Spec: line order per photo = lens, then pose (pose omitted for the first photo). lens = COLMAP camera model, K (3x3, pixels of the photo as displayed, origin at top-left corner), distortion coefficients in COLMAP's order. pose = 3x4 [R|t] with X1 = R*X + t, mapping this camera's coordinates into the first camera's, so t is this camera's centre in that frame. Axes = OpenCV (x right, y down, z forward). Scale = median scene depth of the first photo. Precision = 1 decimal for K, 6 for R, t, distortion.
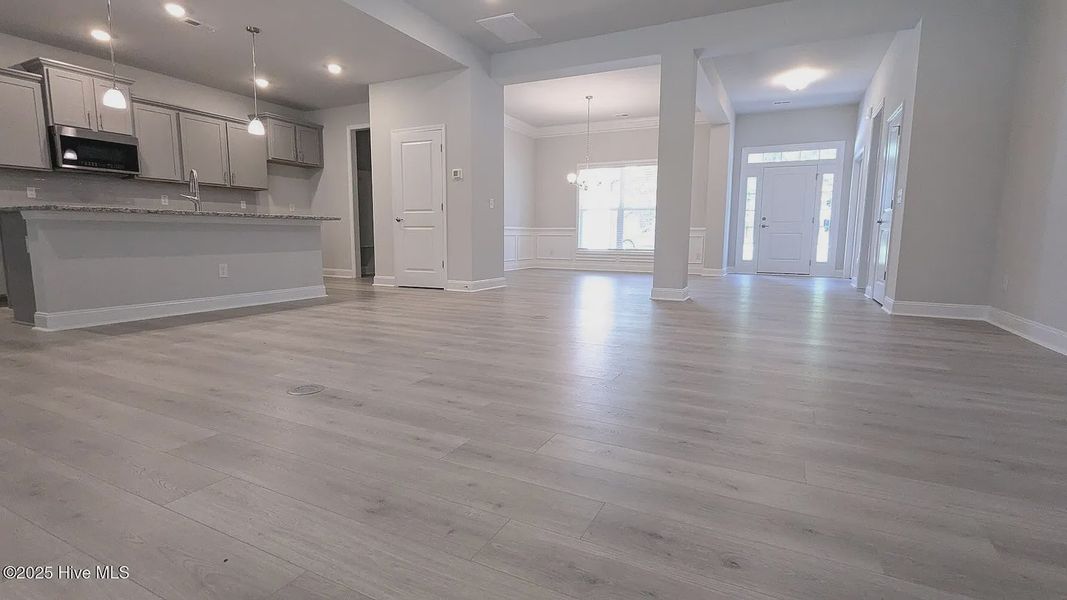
lens RADIAL K [[505.9, 0, 535.0], [0, 505.9, 301.7], [0, 0, 1]] dist [-0.000640, 0.000143]
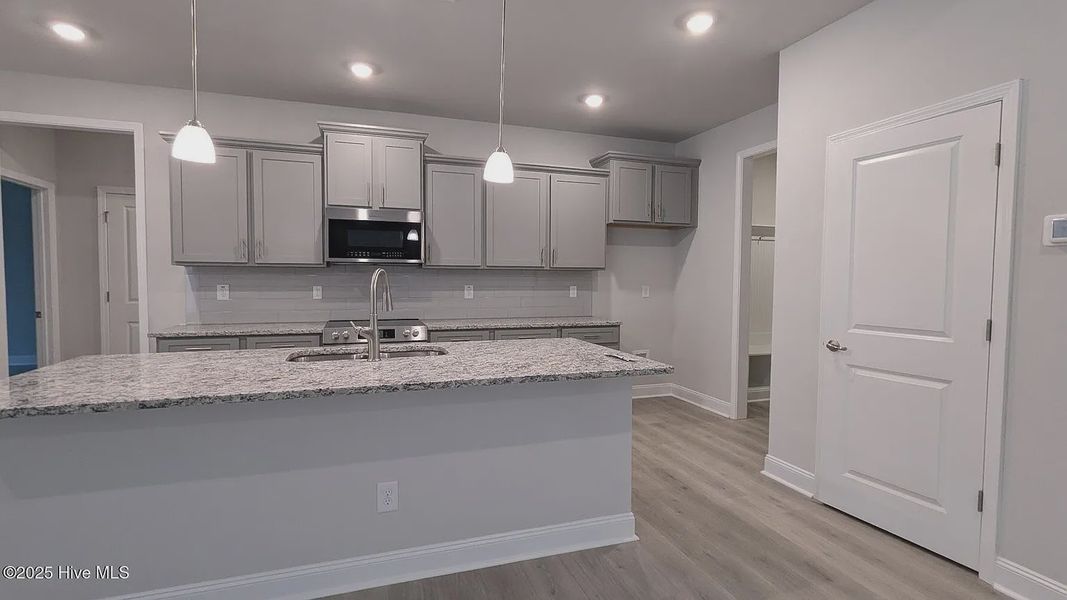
lens RADIAL K [[505.9, 0, 528.6], [0, 505.9, 298.3], [0, 0, 1]] dist [-0.000640, 0.000143]
pose [[0.709830, 0.028802, -0.703784, -0.138694], [-0.094503, 0.994024, -0.054636, -0.136296], [0.698005, 0.105292, 0.708310, 0.466650]]
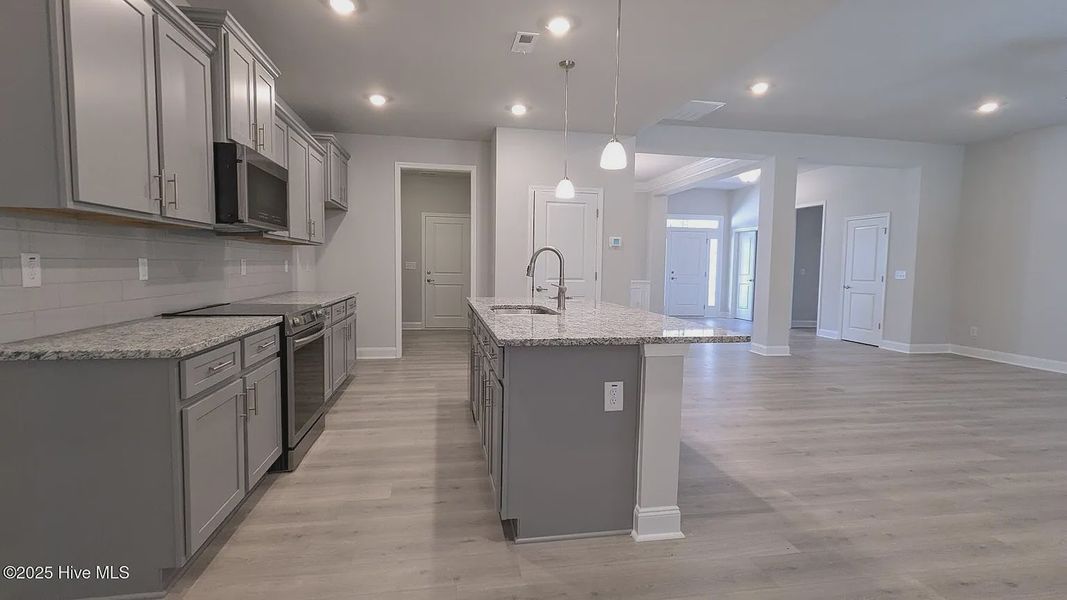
lens RADIAL K [[505.9, 0, 537.8], [0, 505.9, 299.0], [0, 0, 1]] dist [-0.000640, 0.000143]
pose [[0.800607, -0.033883, 0.598231, -0.685867], [0.066945, 0.997207, -0.033112, -0.103356], [-0.595439, 0.066559, 0.800639, 0.281715]]
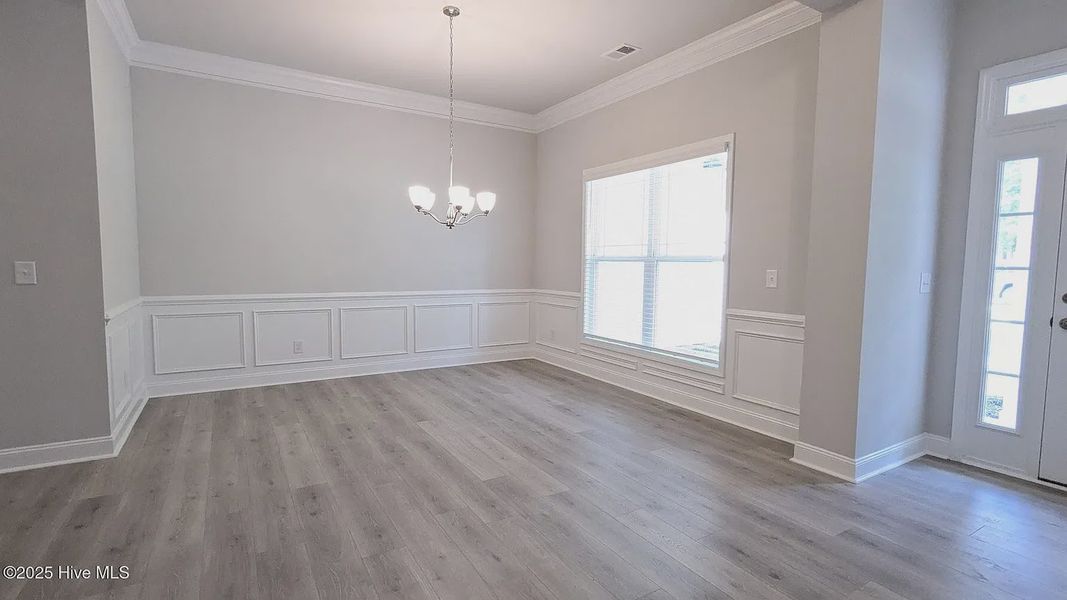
lens RADIAL K [[505.9, 0, 534.8], [0, 505.9, 301.3], [0, 0, 1]] dist [-0.000640, 0.000143]
pose [[0.841869, 0.046900, -0.537640, 0.441413], [-0.077271, 0.996428, -0.034074, -0.164541], [0.534121, 0.070230, 0.842486, 0.757450]]
